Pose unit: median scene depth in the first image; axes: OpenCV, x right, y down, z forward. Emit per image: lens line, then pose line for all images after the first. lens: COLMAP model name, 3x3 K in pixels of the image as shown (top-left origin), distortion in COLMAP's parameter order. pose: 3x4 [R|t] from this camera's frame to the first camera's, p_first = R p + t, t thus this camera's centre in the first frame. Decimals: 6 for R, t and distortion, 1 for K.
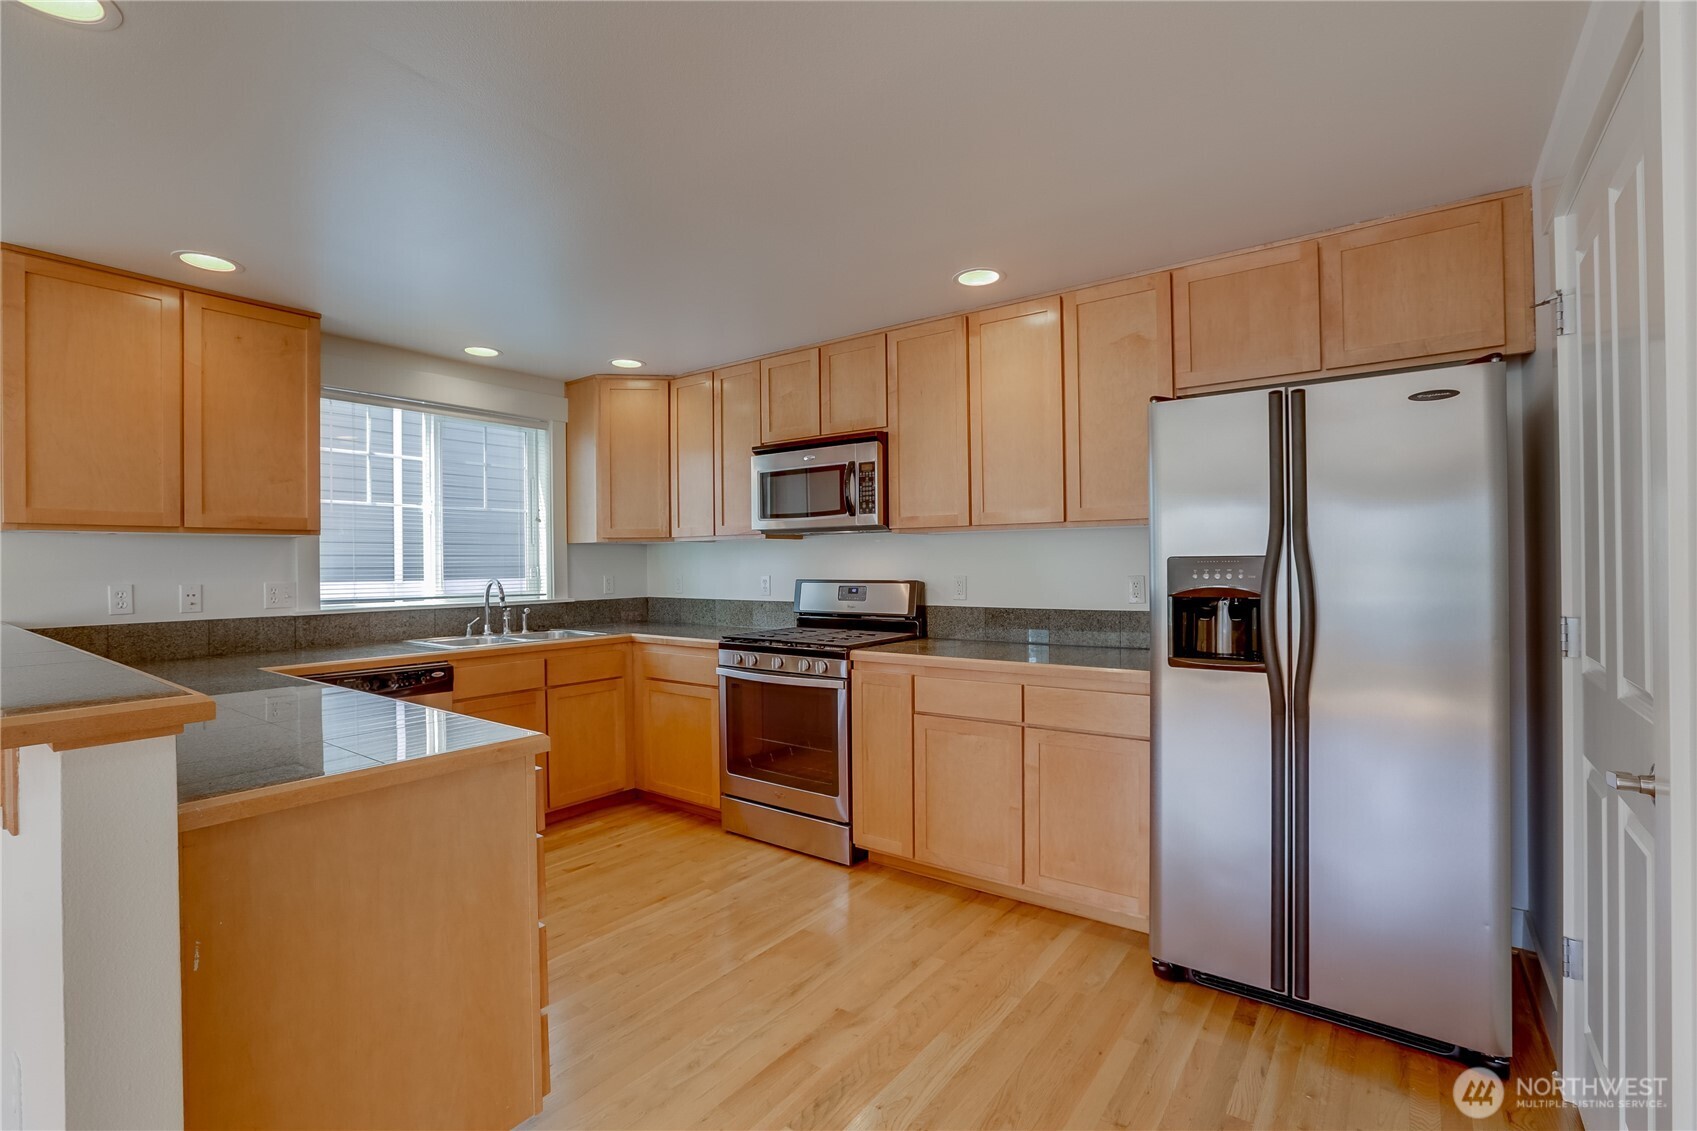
lens RADIAL K [[765.0, 0, 848.5], [0, 765.0, 565.5], [0, 0, 1]] dist [-0.031019, 0.000309]
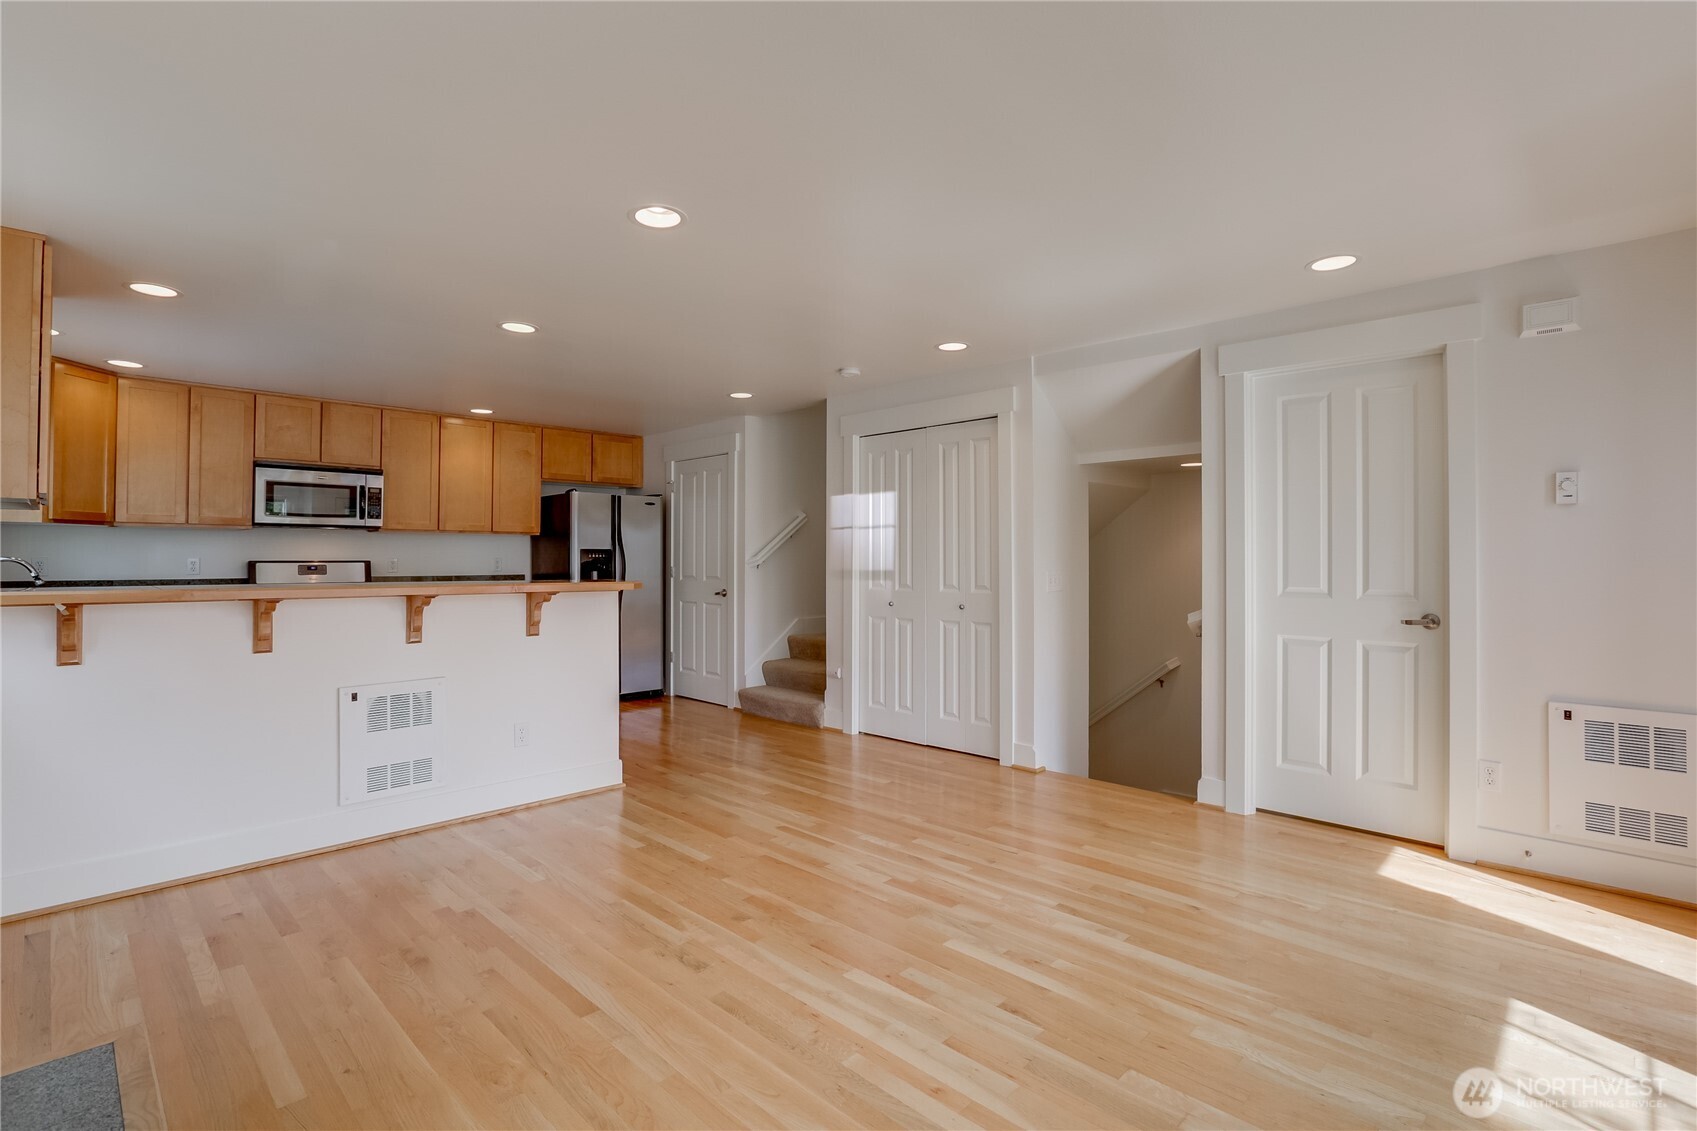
lens RADIAL K [[780.7, 0, 893.3], [0, 780.7, 553.8], [0, 0, 1]] dist [-0.041909, 0.000139]
pose [[0.100385, 0.015825, 0.994823, -1.479158], [-0.000296, 0.999874, -0.015876, 0.031679], [-0.994949, 0.001300, 0.100377, -0.261792]]
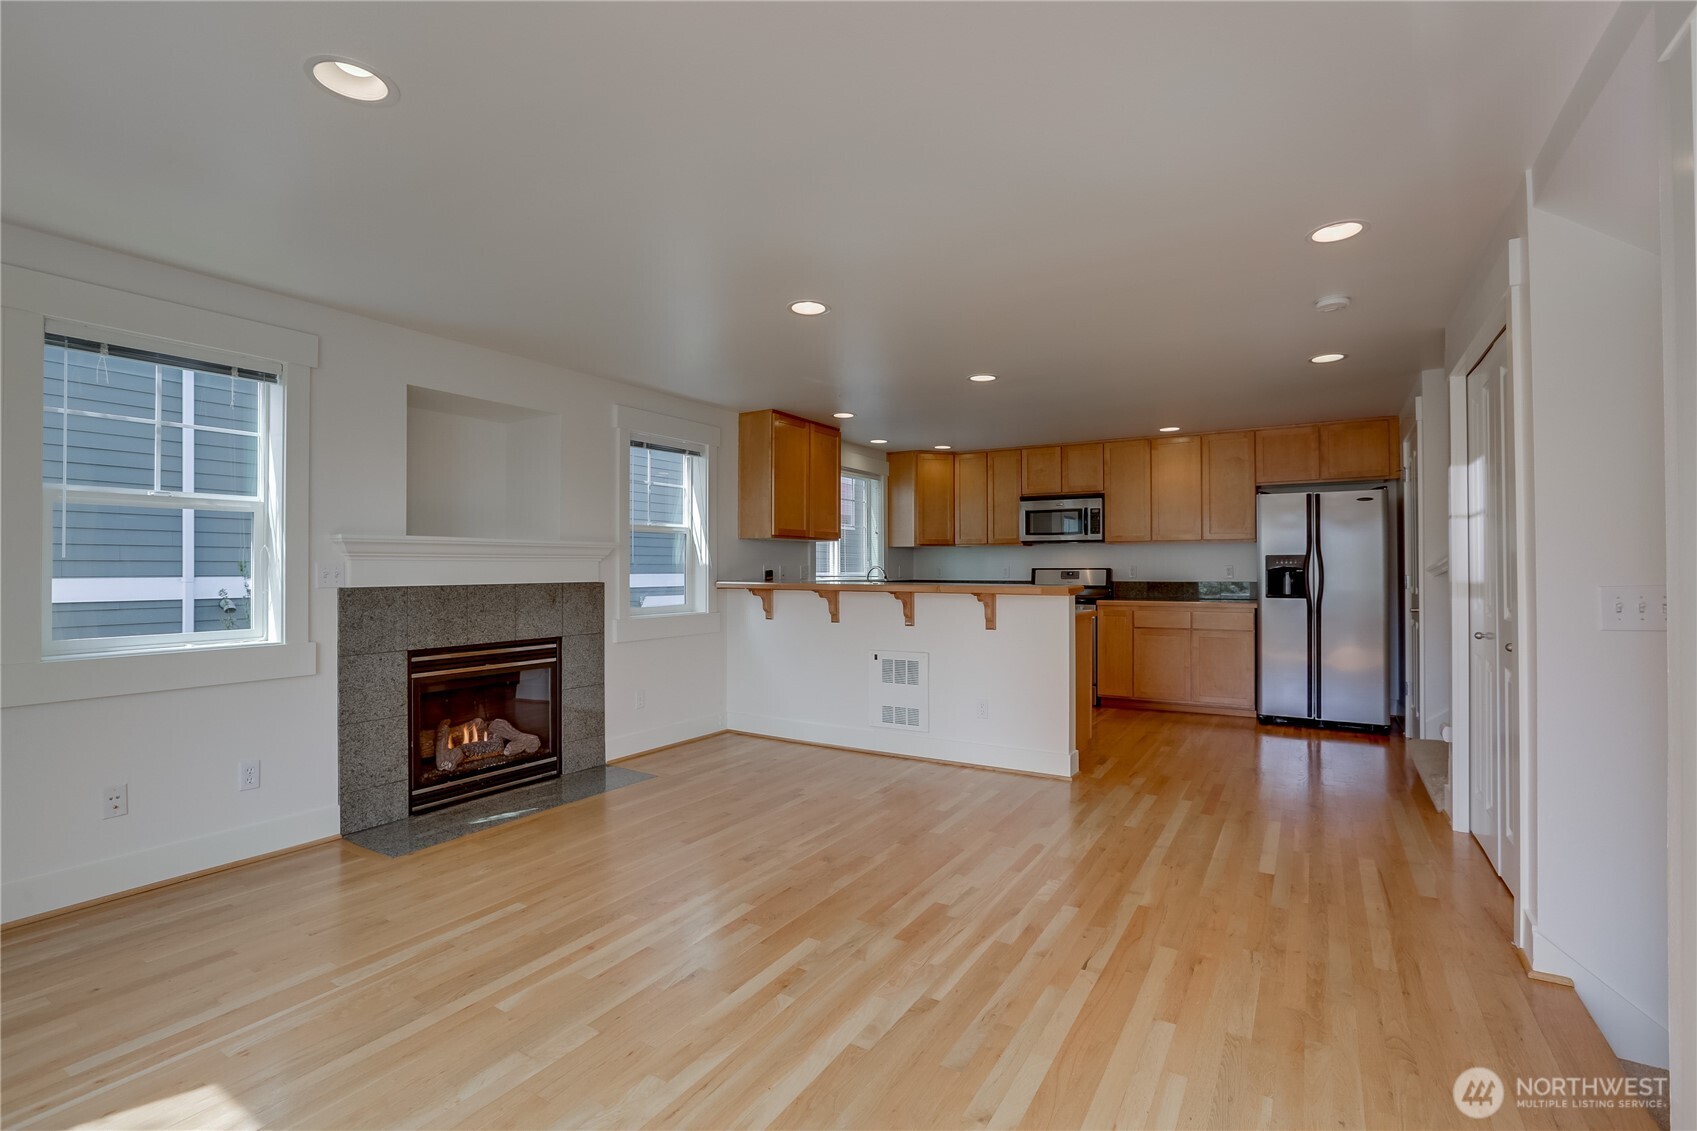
lens RADIAL K [[784.3, 0, 848.5], [0, 784.3, 565.5], [0, 0, 1]] dist [-0.035594, 0.000180]
pose [[0.995482, 0.006427, 0.094731, -0.806527], [-0.005827, 0.999961, -0.006613, 0.031458], [-0.094770, 0.006031, 0.995481, -0.964583]]
